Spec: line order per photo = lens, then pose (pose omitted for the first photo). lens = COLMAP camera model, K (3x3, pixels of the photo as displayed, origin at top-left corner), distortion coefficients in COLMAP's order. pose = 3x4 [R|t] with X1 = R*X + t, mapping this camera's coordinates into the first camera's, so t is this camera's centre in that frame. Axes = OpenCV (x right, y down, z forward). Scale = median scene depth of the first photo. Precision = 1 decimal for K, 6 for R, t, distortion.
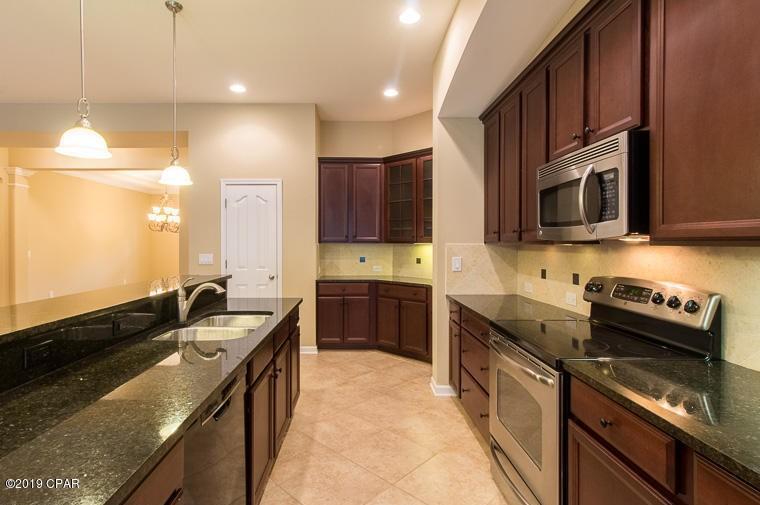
lens RADIAL K [[385.0, 0, 357.1], [0, 385.0, 248.2], [0, 0, 1]] dist [0.002357, 0.000589]
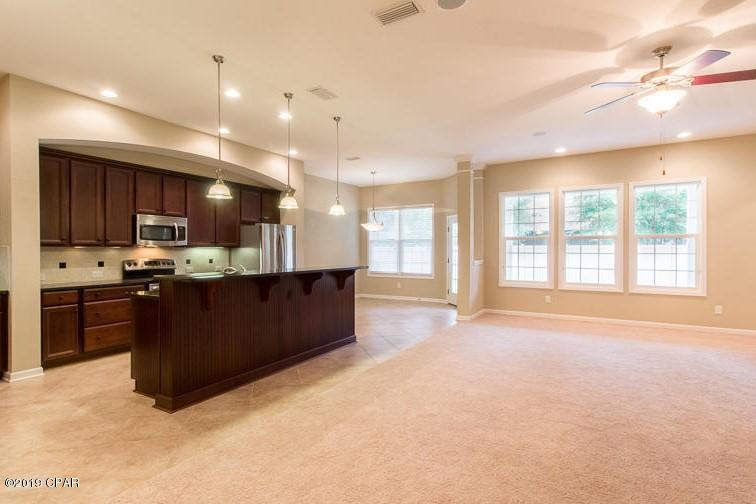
lens RADIAL K [[383.0, 0, 355.2], [0, 383.0, 247.7], [0, 0, 1]] dist [0.002357, 0.000589]
pose [[-0.845420, 0.003817, 0.534088, -1.016290], [0.008215, 0.999949, 0.005858, -0.004169], [-0.534038, 0.009340, -0.845409, 1.219899]]
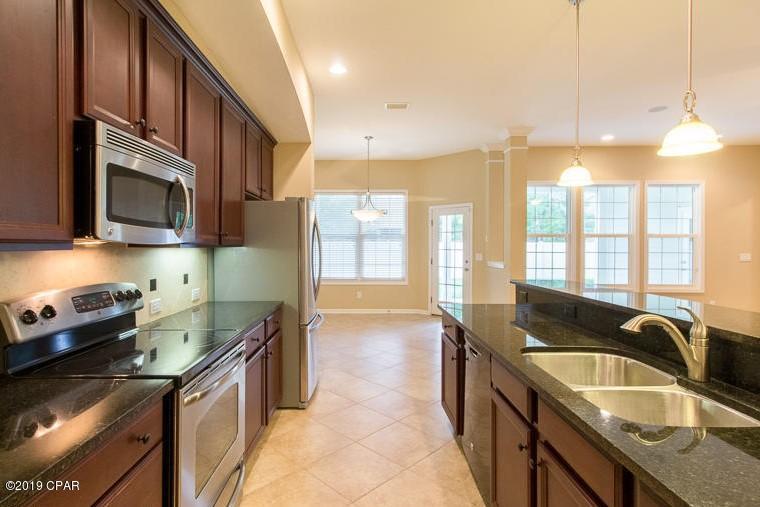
lens RADIAL K [[385.0, 0, 357.1], [0, 385.0, 249.2], [0, 0, 1]] dist [0.002357, 0.000589]
pose [[-0.999784, -0.001789, 0.020723, 0.029866], [-0.001285, 0.999704, 0.024314, -0.013018], [-0.020760, 0.024282, -0.999490, 0.864231]]
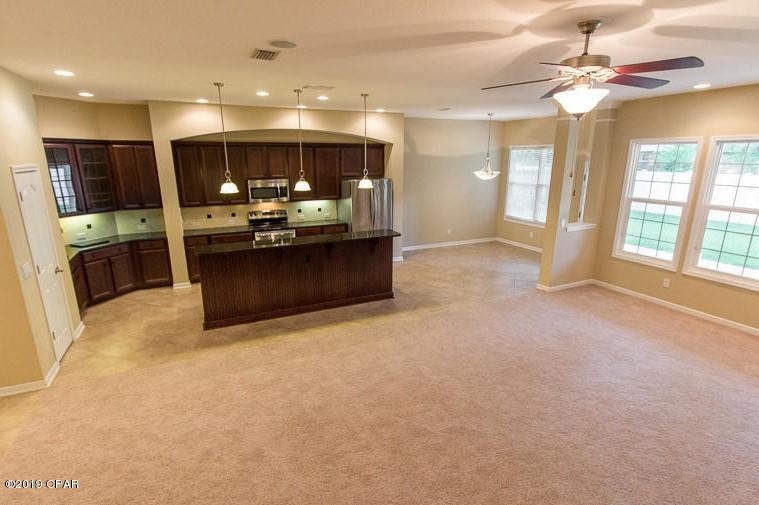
lens RADIAL K [[388.2, 0, 379.5], [0, 388.2, 252.5], [0, 0, 1]] dist [-0.005069, -0.000392]
pose [[-0.431538, -0.216625, 0.875699, -1.583043], [0.013493, 0.969081, 0.246374, -0.218542], [-0.901994, 0.118136, -0.415272, 0.768046]]
